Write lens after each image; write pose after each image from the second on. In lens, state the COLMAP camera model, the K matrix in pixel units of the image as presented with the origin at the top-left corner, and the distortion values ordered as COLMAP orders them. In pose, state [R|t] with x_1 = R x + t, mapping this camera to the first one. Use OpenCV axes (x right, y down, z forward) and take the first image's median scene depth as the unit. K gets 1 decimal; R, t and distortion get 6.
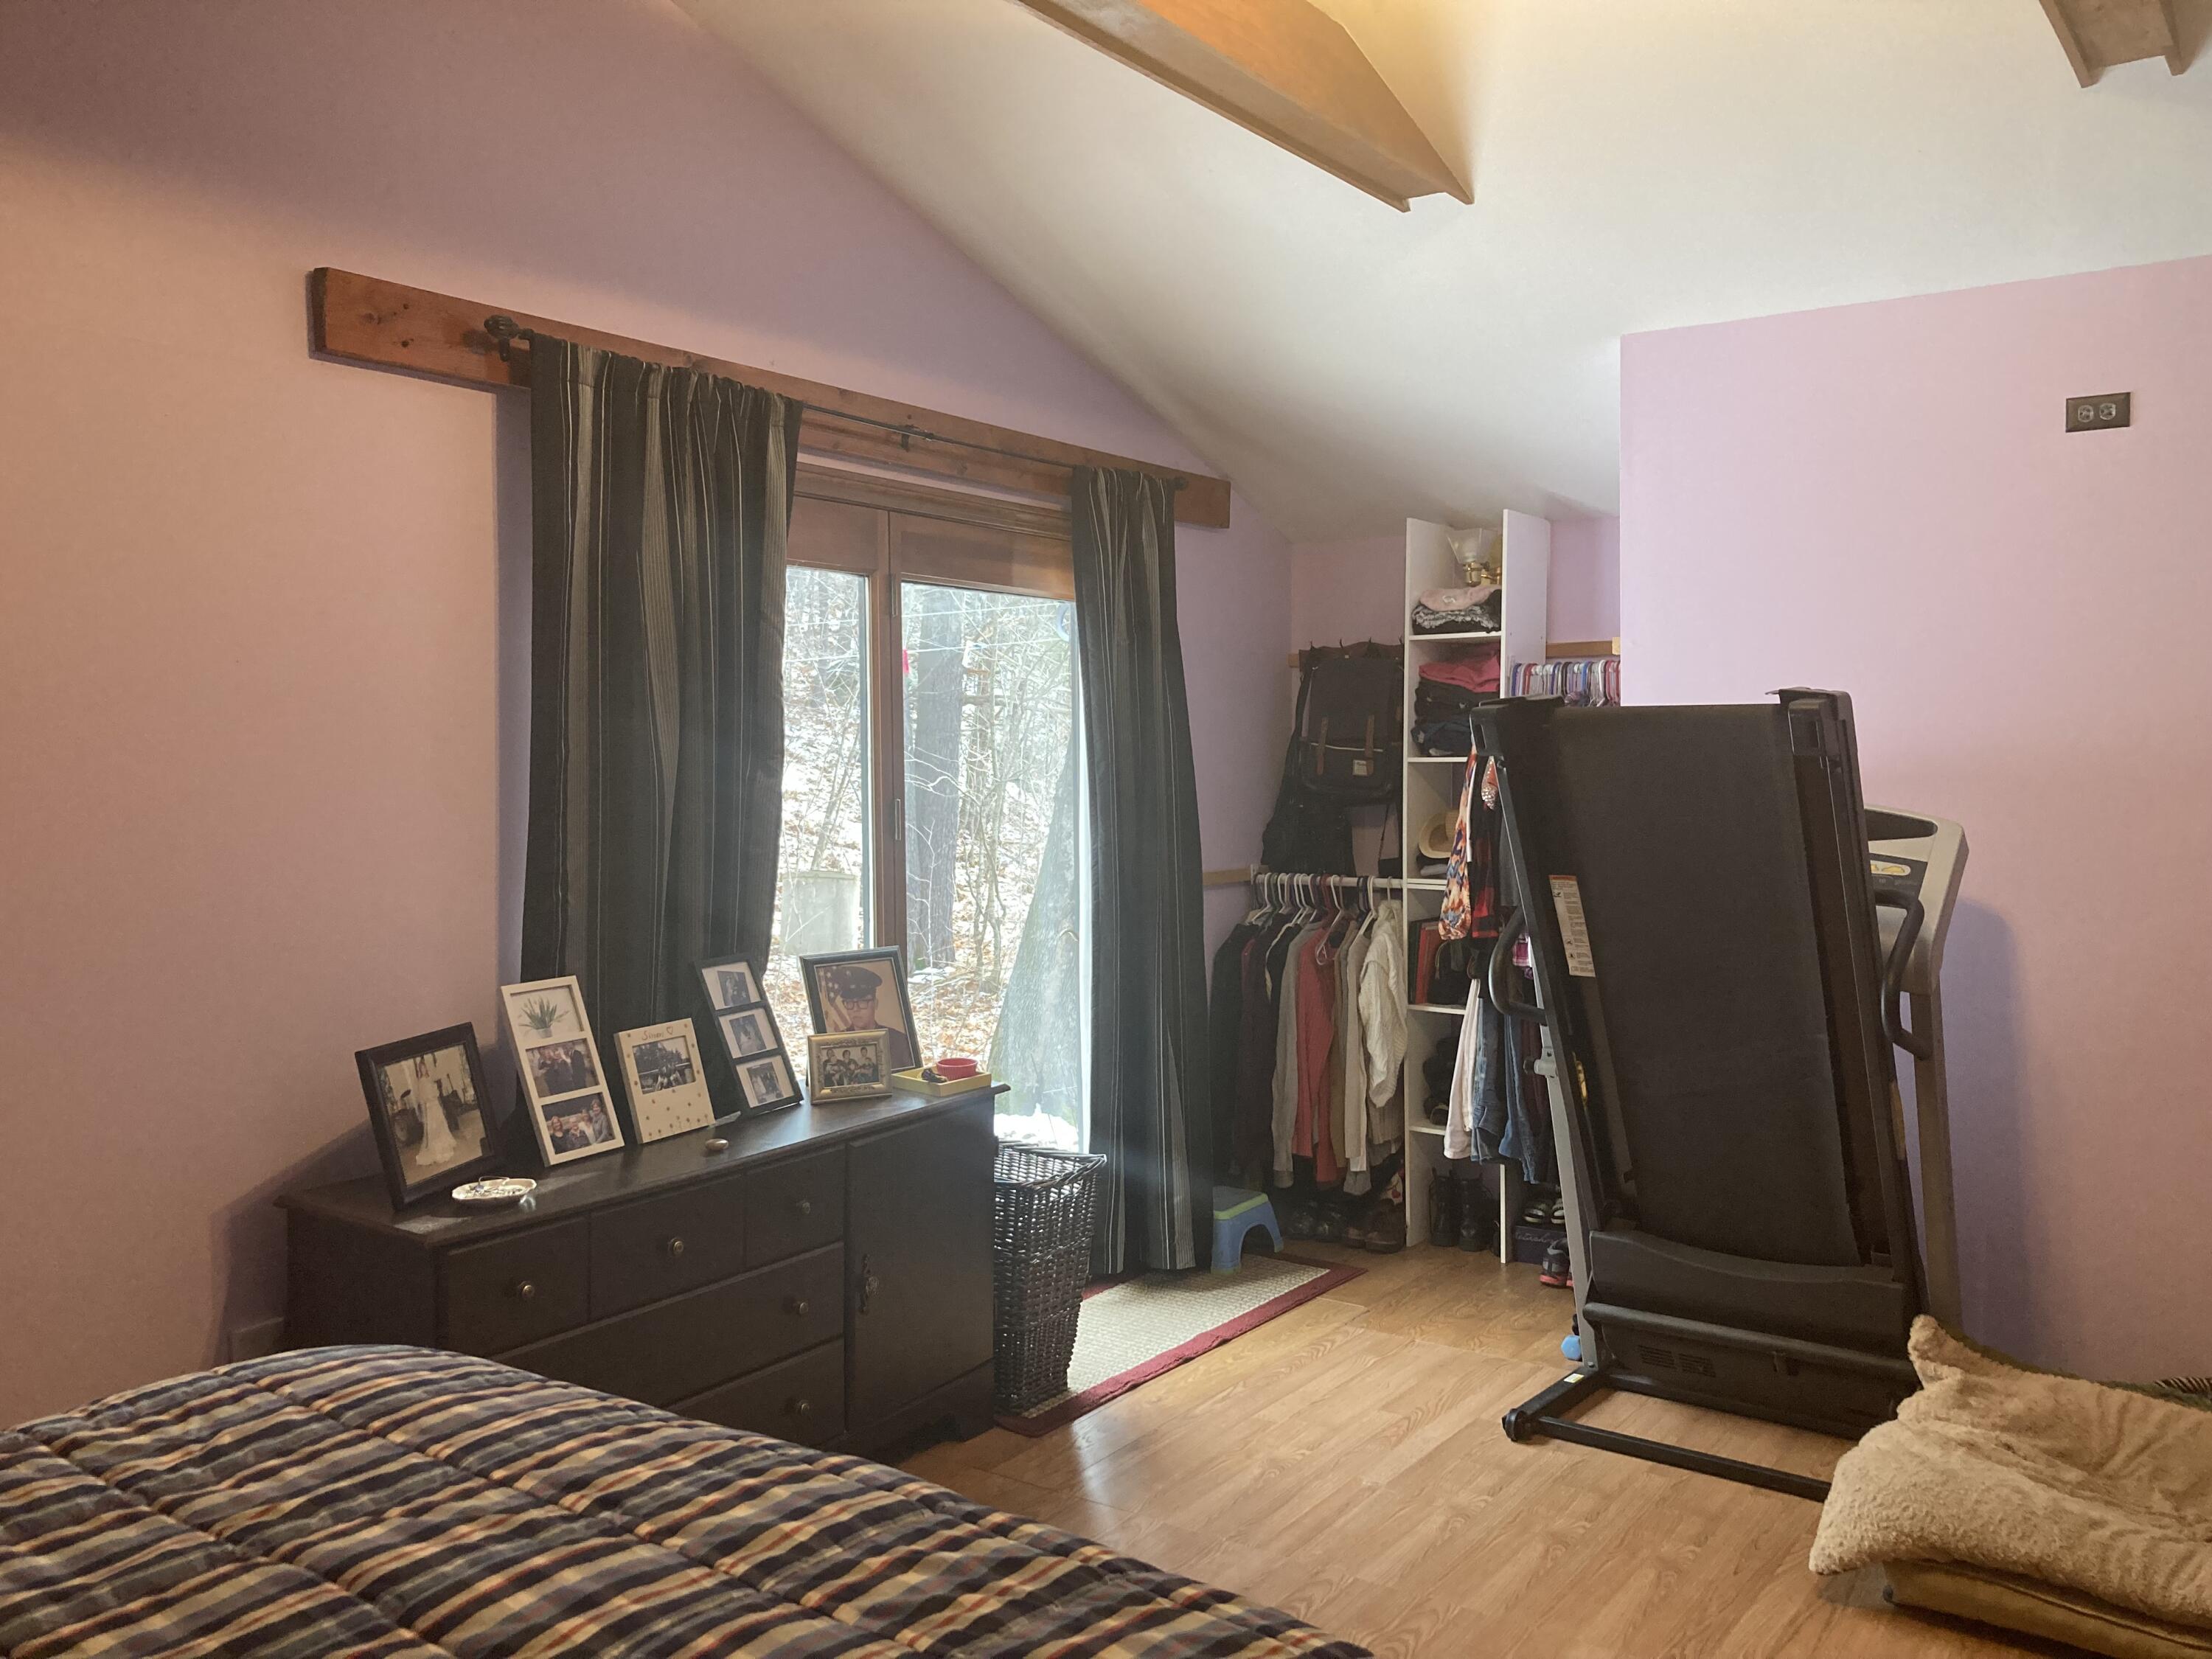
lens RADIAL K [[1885.8, 0, 1133.7], [0, 1885.8, 827.8], [0, 0, 1]] dist [0.106701, -0.000229]
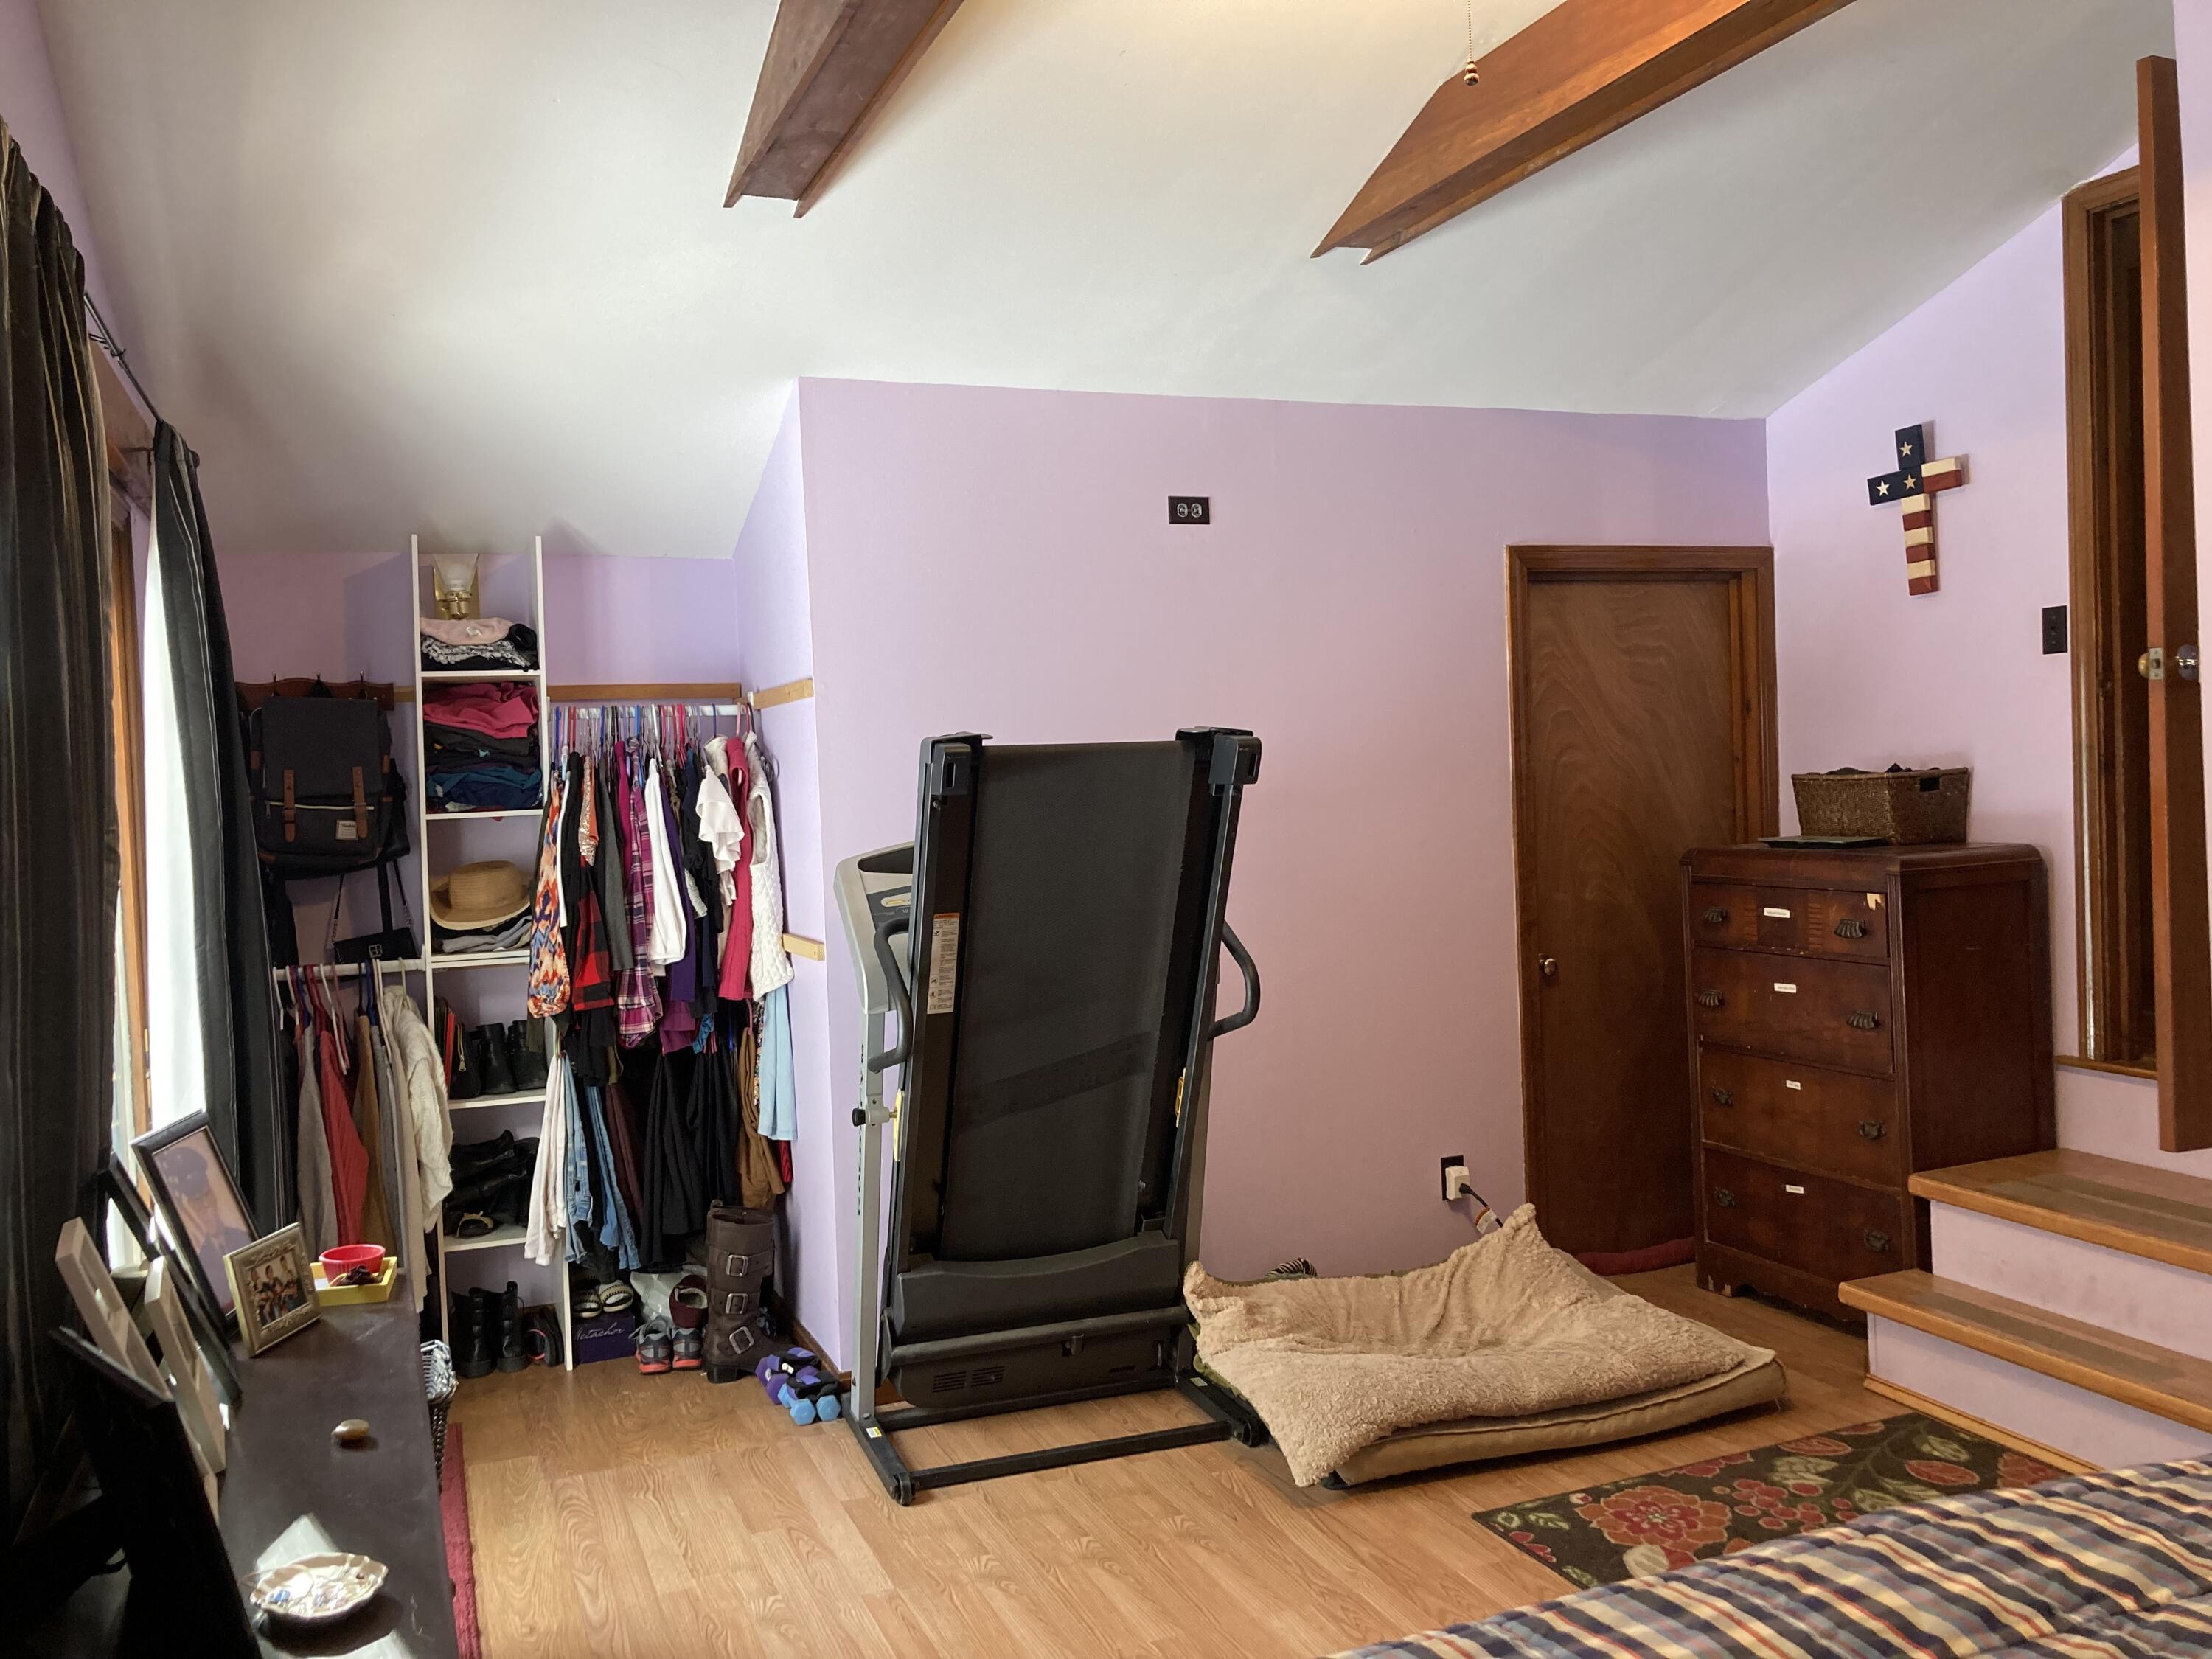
lens RADIAL K [[1885.8, 0, 1133.7], [0, 1885.8, 827.8], [0, 0, 1]] dist [0.106701, -0.000229]
pose [[0.570167, -0.040364, 0.820536, -0.468586], [0.069927, 0.997552, 0.000482, -0.011760], [-0.818547, 0.057103, 0.571594, 0.306527]]
